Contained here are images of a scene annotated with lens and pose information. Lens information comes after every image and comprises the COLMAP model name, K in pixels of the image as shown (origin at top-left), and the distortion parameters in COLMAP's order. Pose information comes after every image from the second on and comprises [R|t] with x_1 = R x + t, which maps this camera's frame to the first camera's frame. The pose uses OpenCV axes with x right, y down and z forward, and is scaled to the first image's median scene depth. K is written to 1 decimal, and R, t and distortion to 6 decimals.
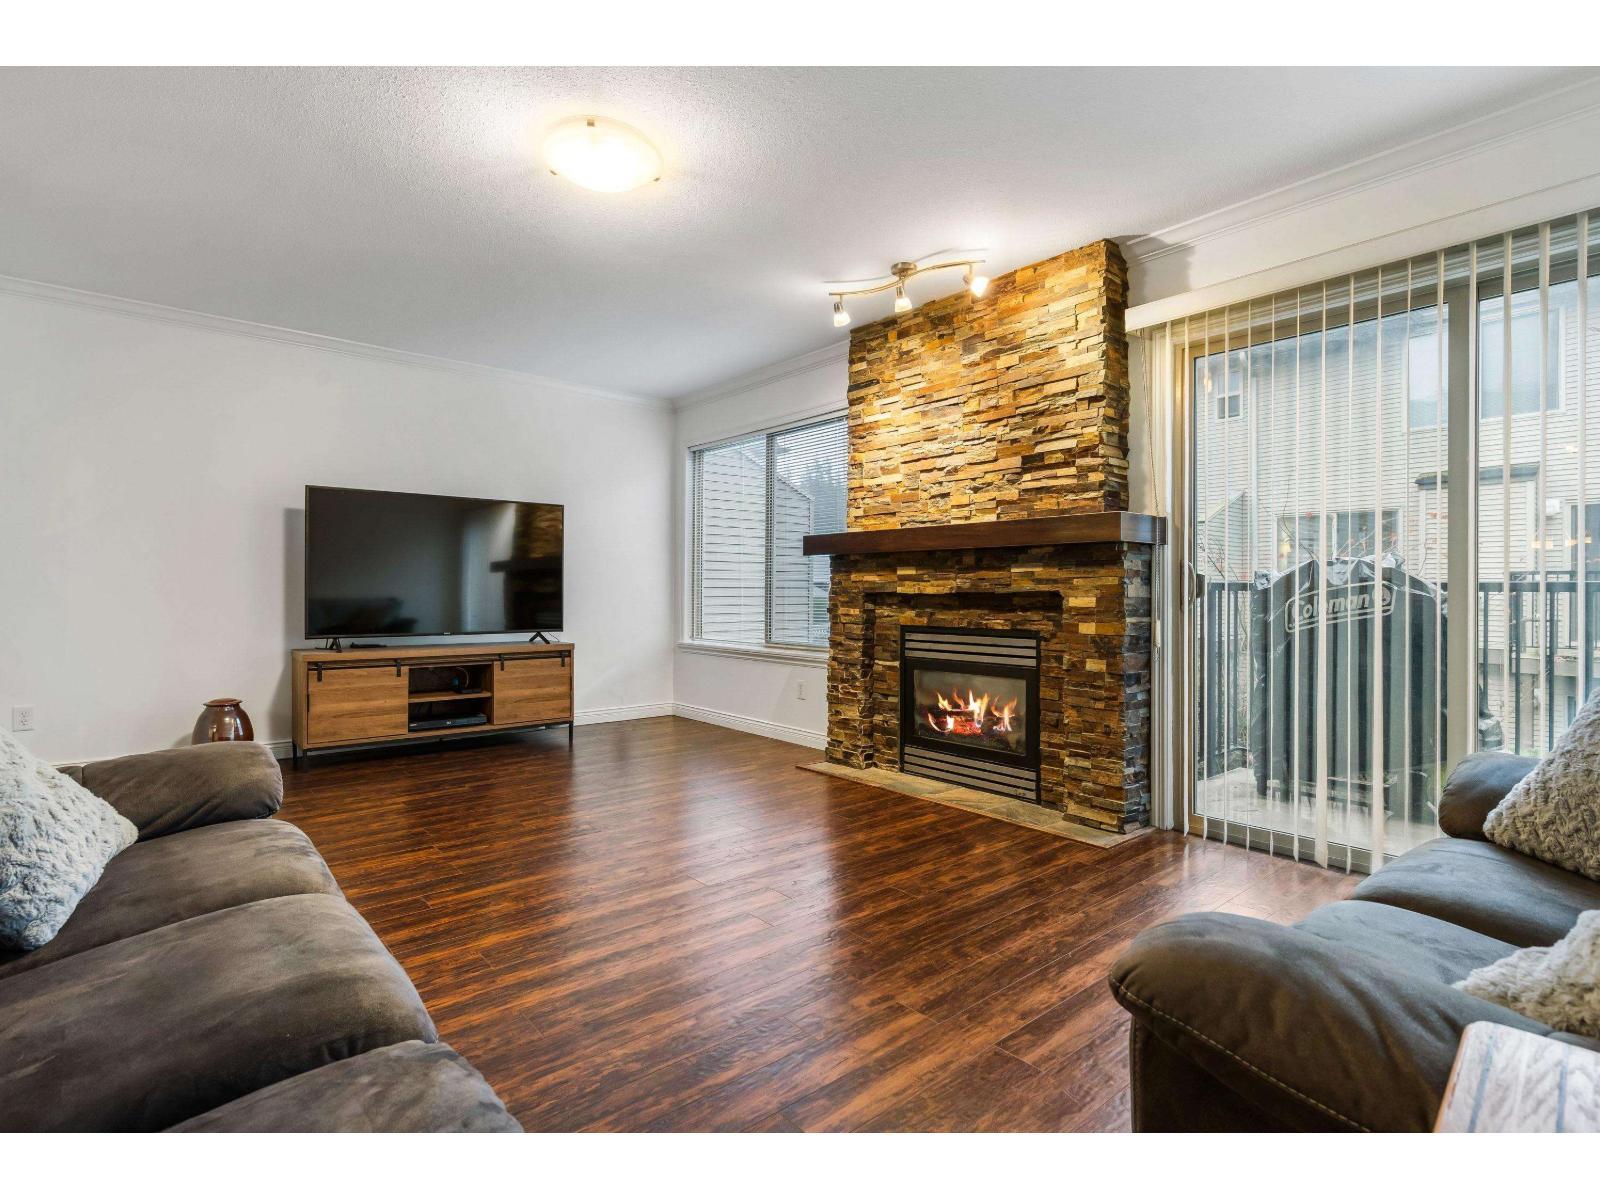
lens RADIAL K [[793.2, 0, 797.5], [0, 793.2, 595.2], [0, 0, 1]] dist [0.002769, 0.000370]
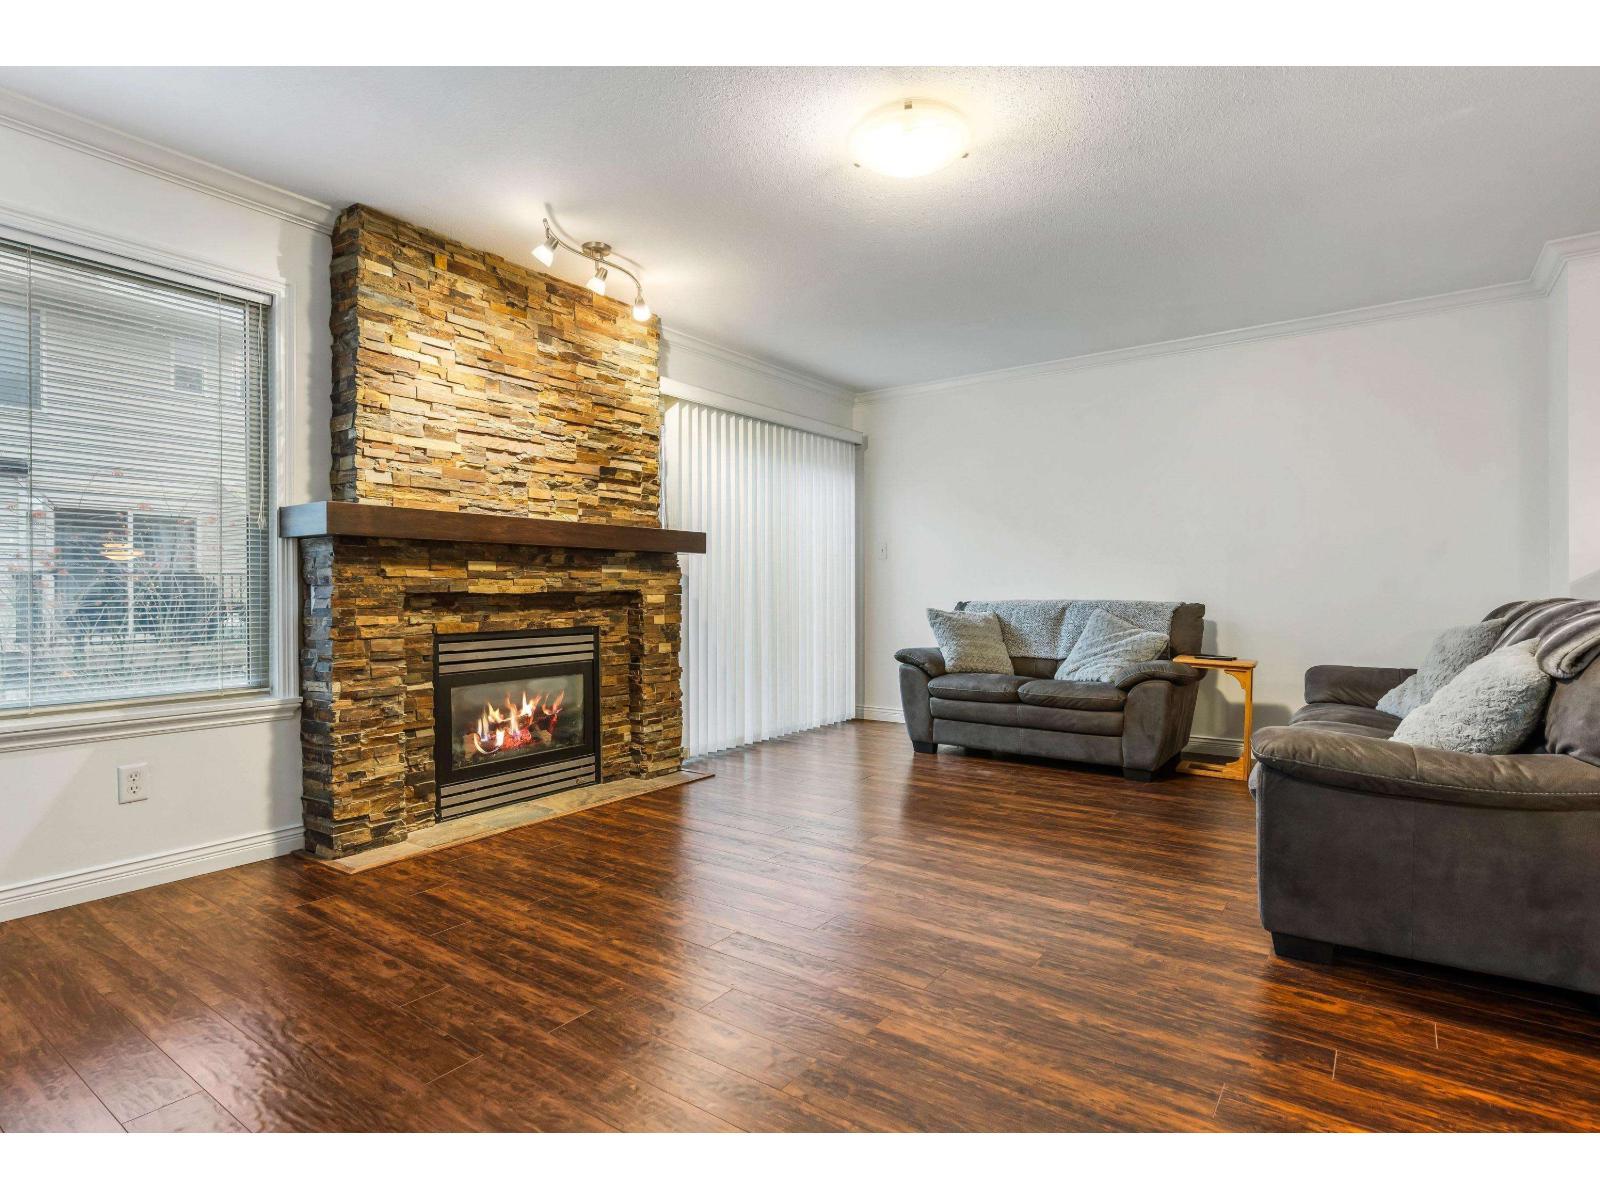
lens RADIAL K [[793.2, 0, 797.5], [0, 793.2, 595.2], [0, 0, 1]] dist [0.002769, 0.000370]
pose [[-0.223491, -0.005988, 0.974688, -0.809553], [0.008759, 0.999928, 0.008151, -0.004662], [-0.974667, 0.010359, -0.223423, 0.946040]]
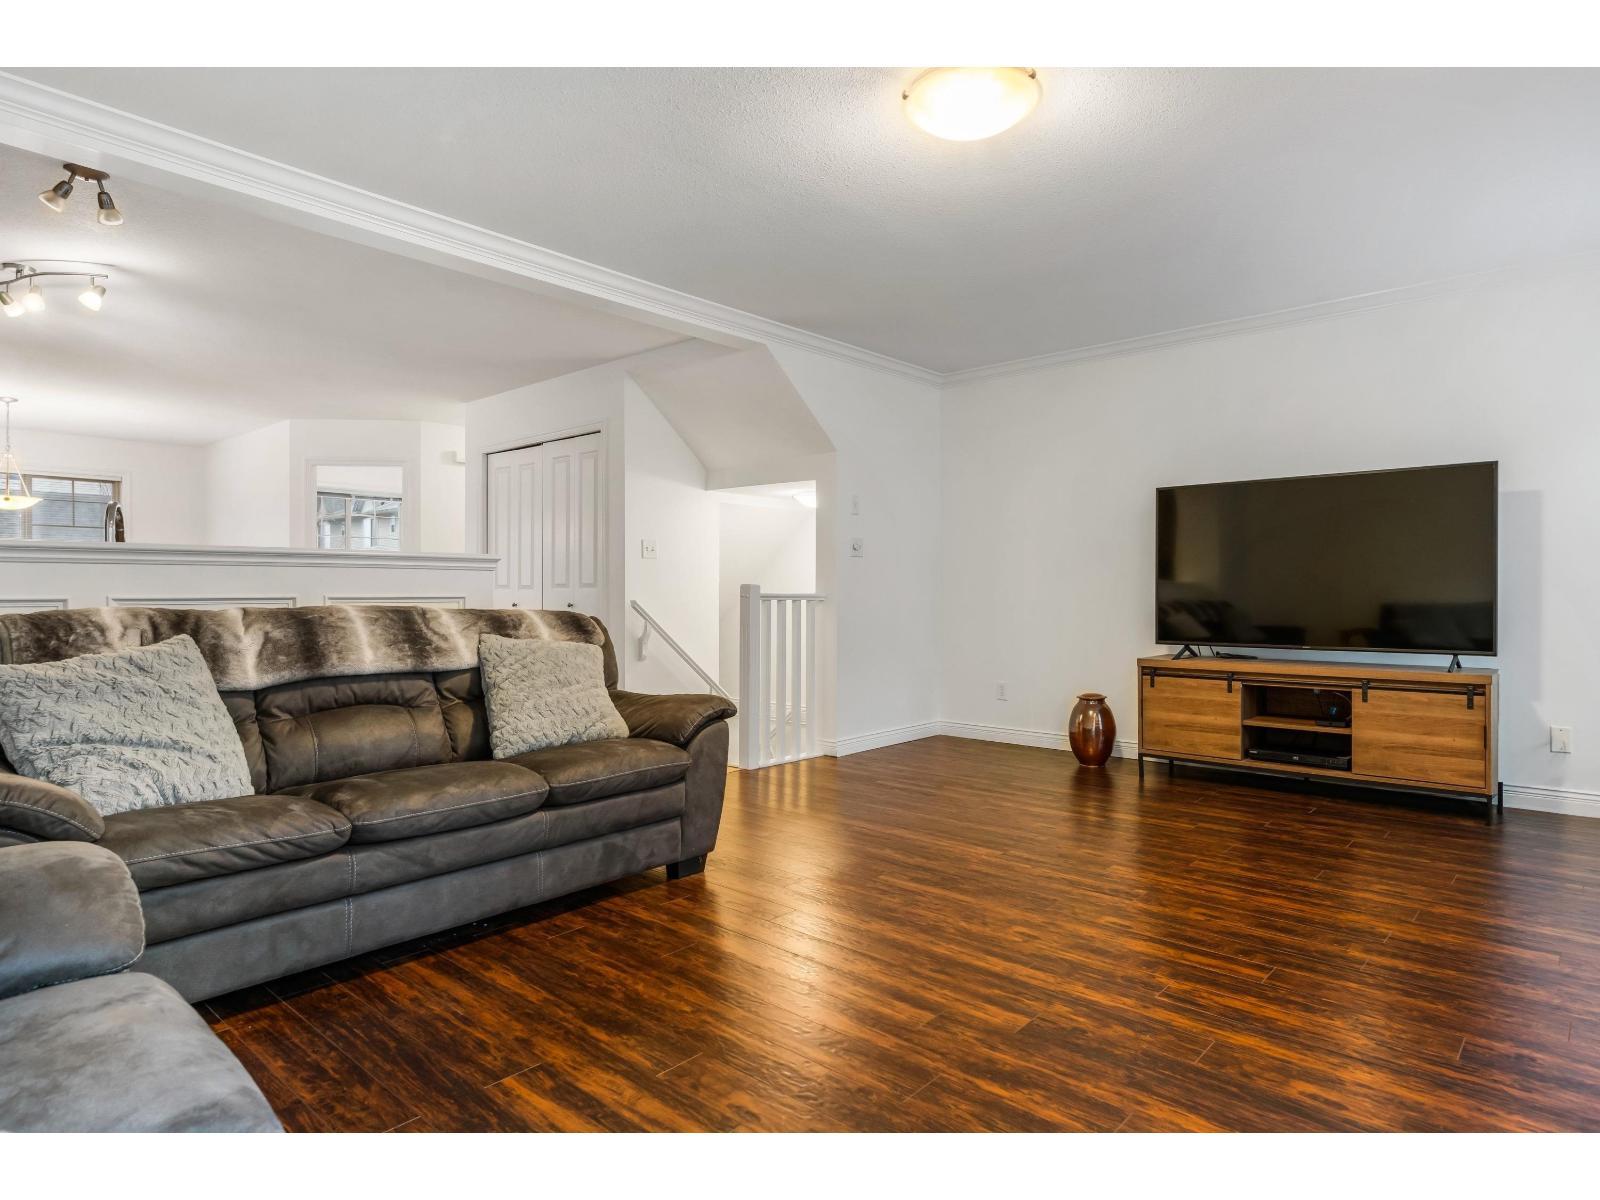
lens RADIAL K [[918.1, 0, 833.8], [0, 918.1, 596.4], [0, 0, 1]] dist [0.002238, 0.018714]
pose [[0.163064, 0.000533, -0.986615, 0.519321], [-0.005861, 0.999983, -0.000428, -0.001513], [0.986598, 0.005853, 0.163065, 0.477572]]
